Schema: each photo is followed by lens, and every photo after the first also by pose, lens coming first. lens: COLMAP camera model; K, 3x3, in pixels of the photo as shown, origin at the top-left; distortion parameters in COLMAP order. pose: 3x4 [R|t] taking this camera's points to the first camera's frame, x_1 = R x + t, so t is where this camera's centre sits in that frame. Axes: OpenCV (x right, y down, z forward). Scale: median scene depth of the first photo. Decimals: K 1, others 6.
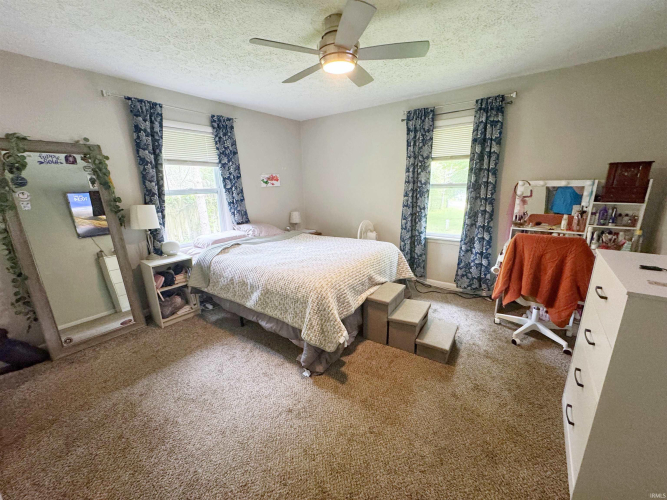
lens RADIAL K [[265.5, 0, 333.5], [0, 265.5, 250.0], [0, 0, 1]] dist [-0.002658, 0.000199]
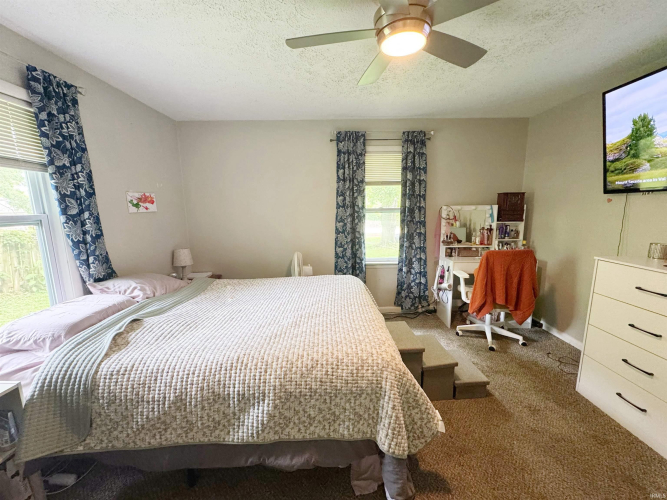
lens RADIAL K [[265.5, 0, 333.5], [0, 265.5, 250.0], [0, 0, 1]] dist [-0.002658, 0.000199]
pose [[0.795126, -0.087162, 0.600148, -0.333023], [0.148381, 0.987500, -0.053169, -0.068999], [-0.588012, 0.131327, 0.798120, 0.331335]]
